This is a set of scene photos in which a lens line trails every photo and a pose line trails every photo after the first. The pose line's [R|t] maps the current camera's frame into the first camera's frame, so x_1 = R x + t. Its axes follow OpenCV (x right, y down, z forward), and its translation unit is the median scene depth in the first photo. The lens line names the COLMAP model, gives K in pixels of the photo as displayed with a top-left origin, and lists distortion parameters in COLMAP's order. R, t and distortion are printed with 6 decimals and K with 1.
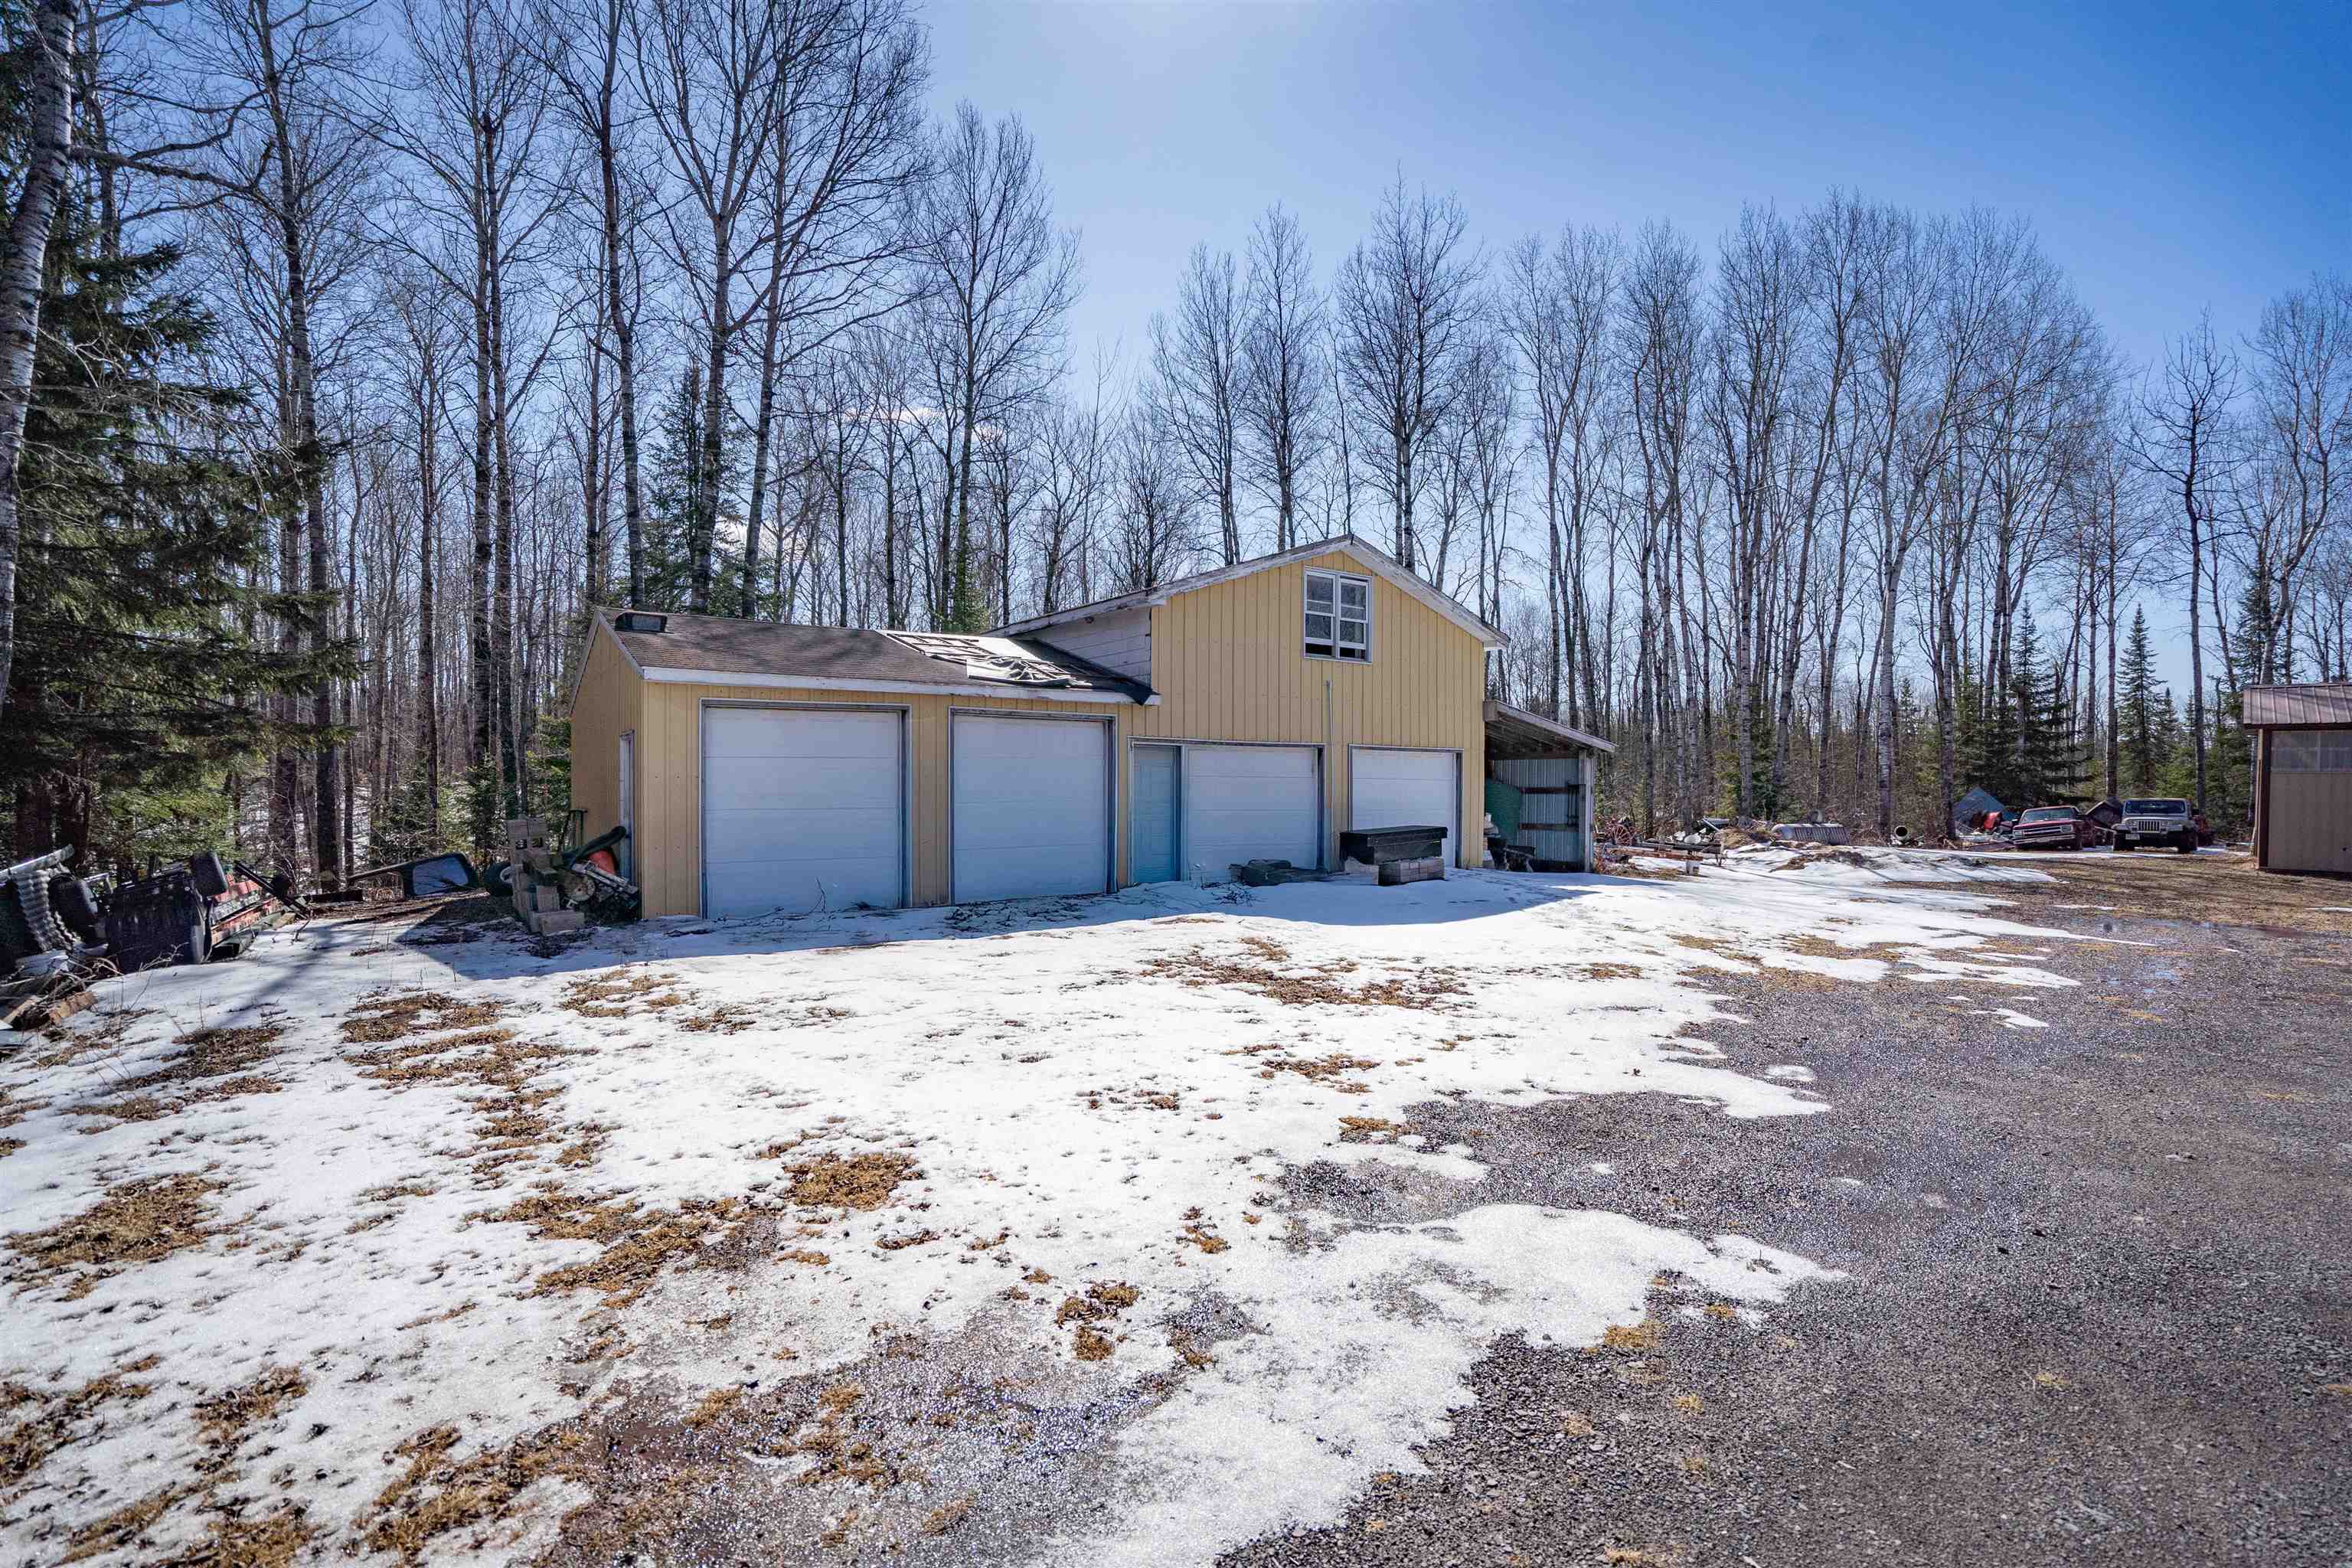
lens RADIAL K [[1086.0, 0, 1163.4], [0, 1086.0, 781.2], [0, 0, 1]] dist [-0.001785, 0.002394]
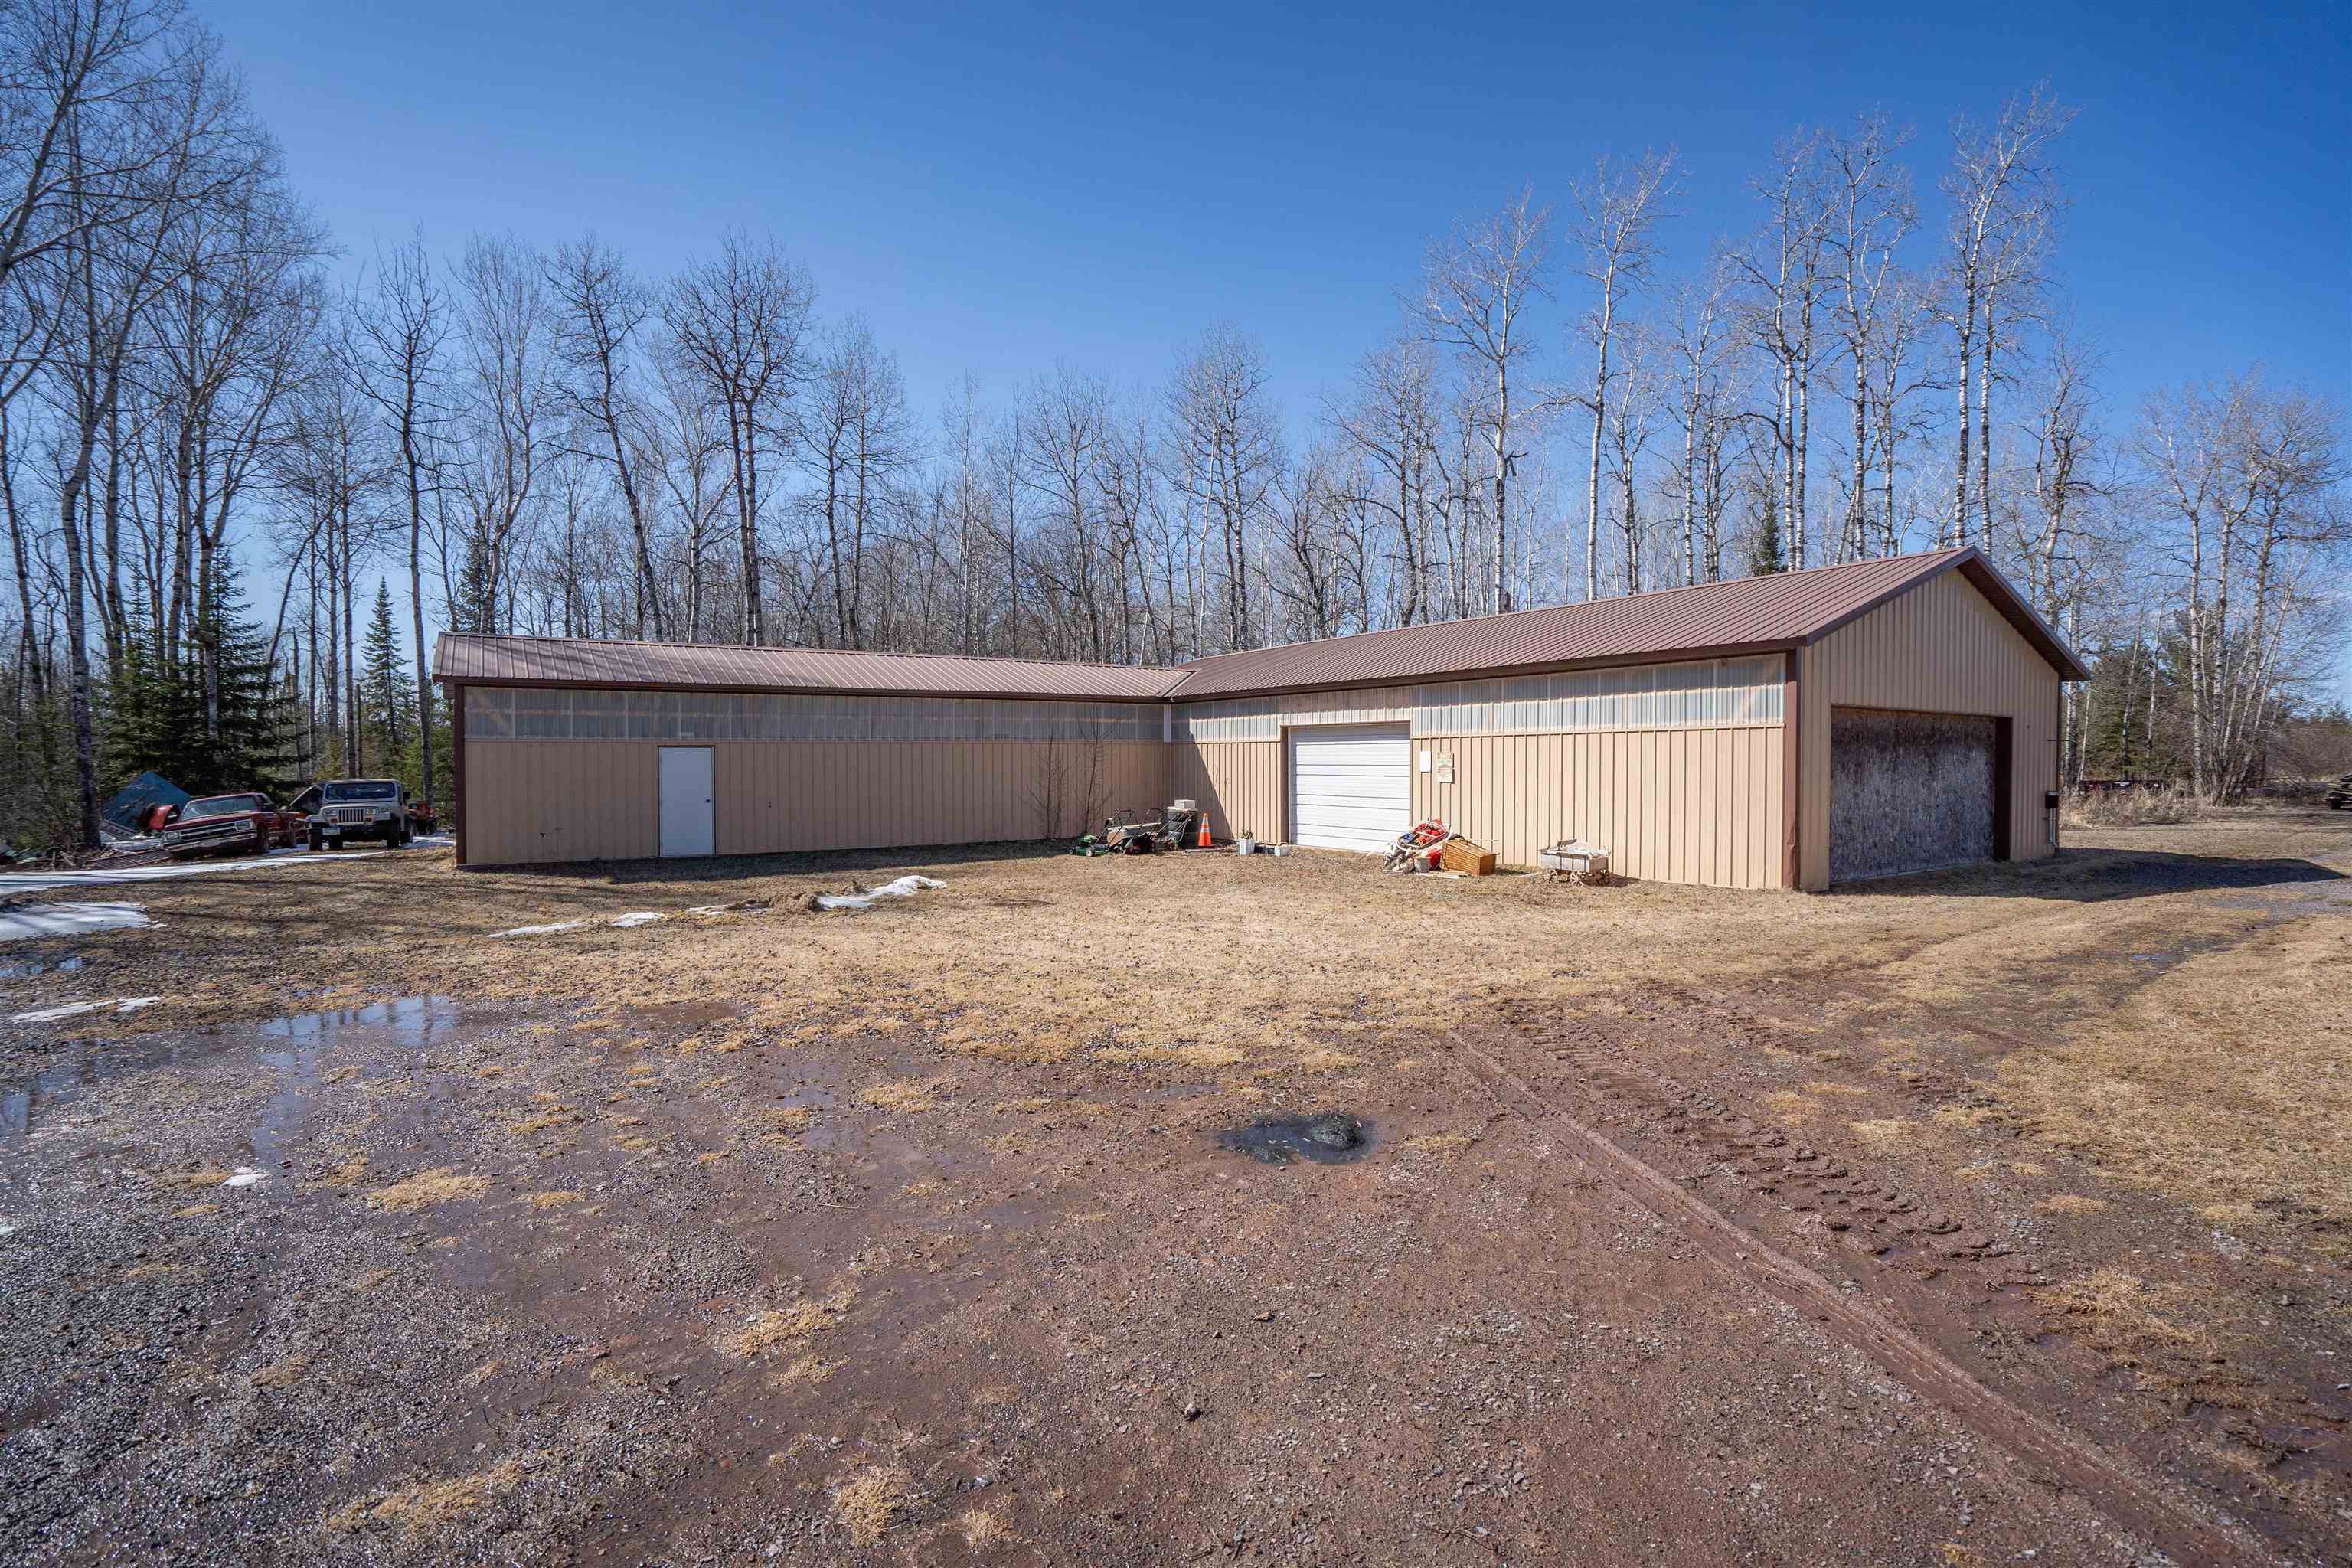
lens RADIAL K [[1086.0, 0, 1169.6], [0, 1086.0, 780.8], [0, 0, 1]] dist [-0.001785, 0.002394]
pose [[0.231202, -0.017633, 0.972746, 0.229735], [0.007825, 0.999837, 0.016264, 0.006257], [-0.972874, 0.003851, 0.231302, 0.200513]]
